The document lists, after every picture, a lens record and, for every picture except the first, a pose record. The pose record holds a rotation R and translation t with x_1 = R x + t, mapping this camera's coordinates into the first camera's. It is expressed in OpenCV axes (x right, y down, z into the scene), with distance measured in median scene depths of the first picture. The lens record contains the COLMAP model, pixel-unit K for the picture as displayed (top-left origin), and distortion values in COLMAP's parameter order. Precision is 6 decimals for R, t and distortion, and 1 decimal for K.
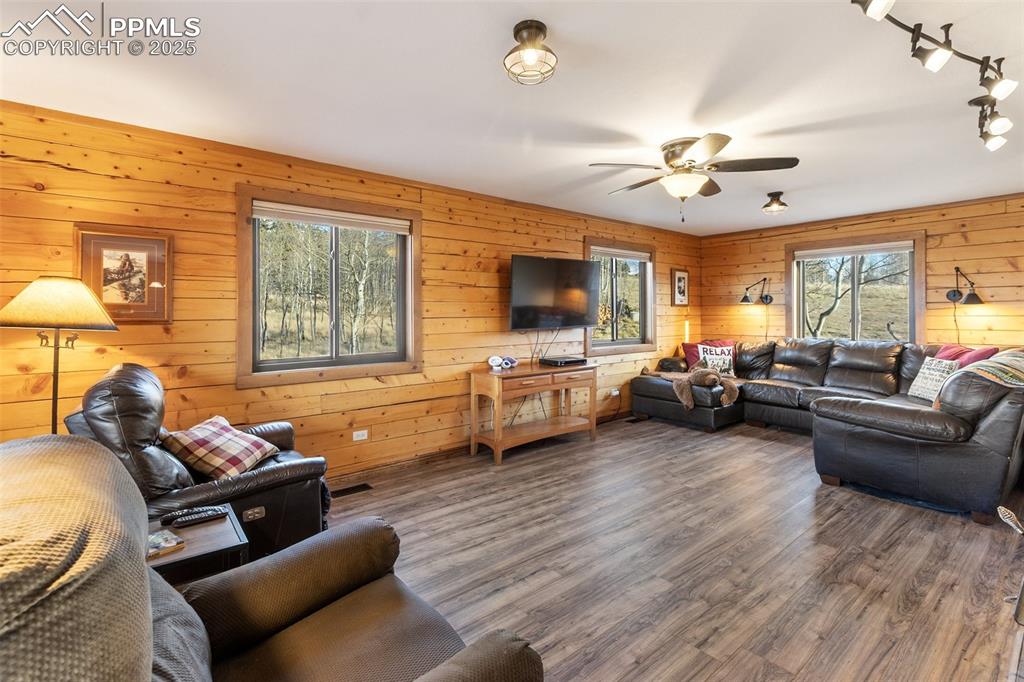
lens RADIAL K [[469.2, 0, 510.6], [0, 469.2, 309.6], [0, 0, 1]] dist [-0.001395, -0.000993]
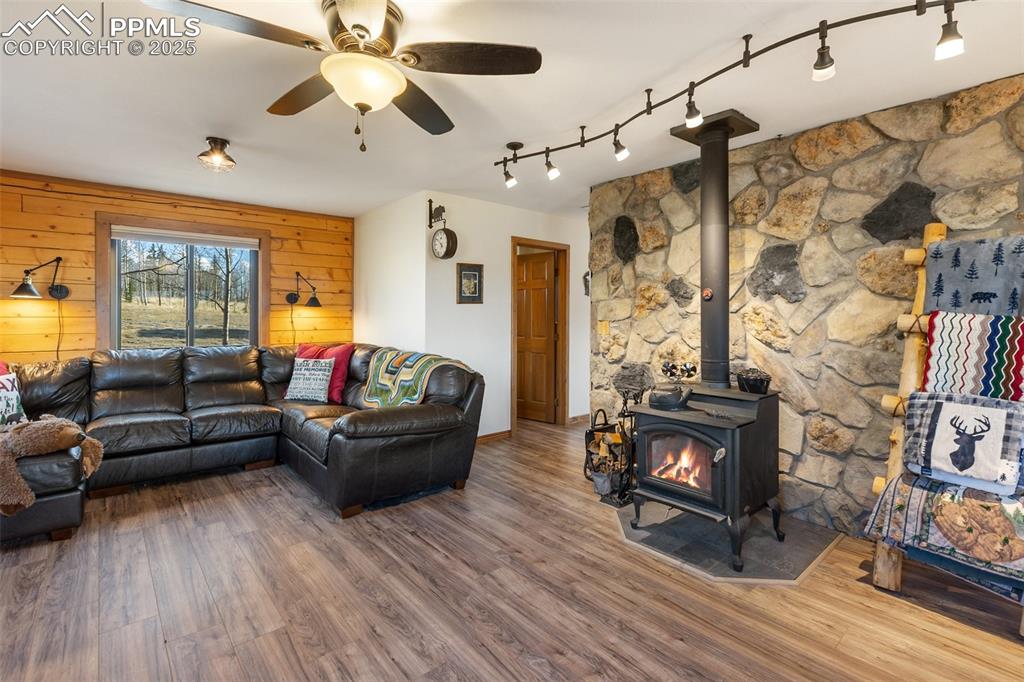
lens RADIAL K [[469.2, 0, 506.0], [0, 469.2, 324.6], [0, 0, 1]] dist [-0.001395, -0.000993]
pose [[-0.023189, -0.015787, 0.999606, -0.116246], [-0.011774, 0.999810, 0.015517, 0.006336], [-0.999662, -0.011409, -0.023370, 0.513303]]
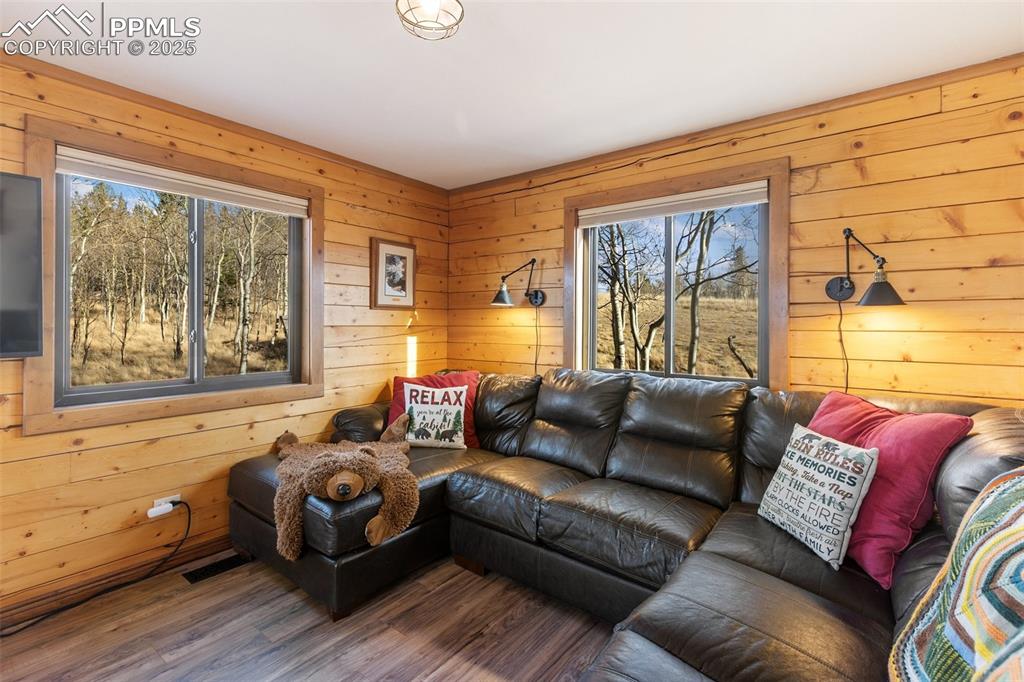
lens RADIAL K [[469.2, 0, 506.1], [0, 469.2, 320.2], [0, 0, 1]] dist [-0.001395, -0.000993]
pose [[0.973819, 0.008518, 0.227166, 0.472347], [-0.009341, 0.999953, 0.002545, 0.004209], [-0.227134, -0.004600, 0.973853, 0.571957]]
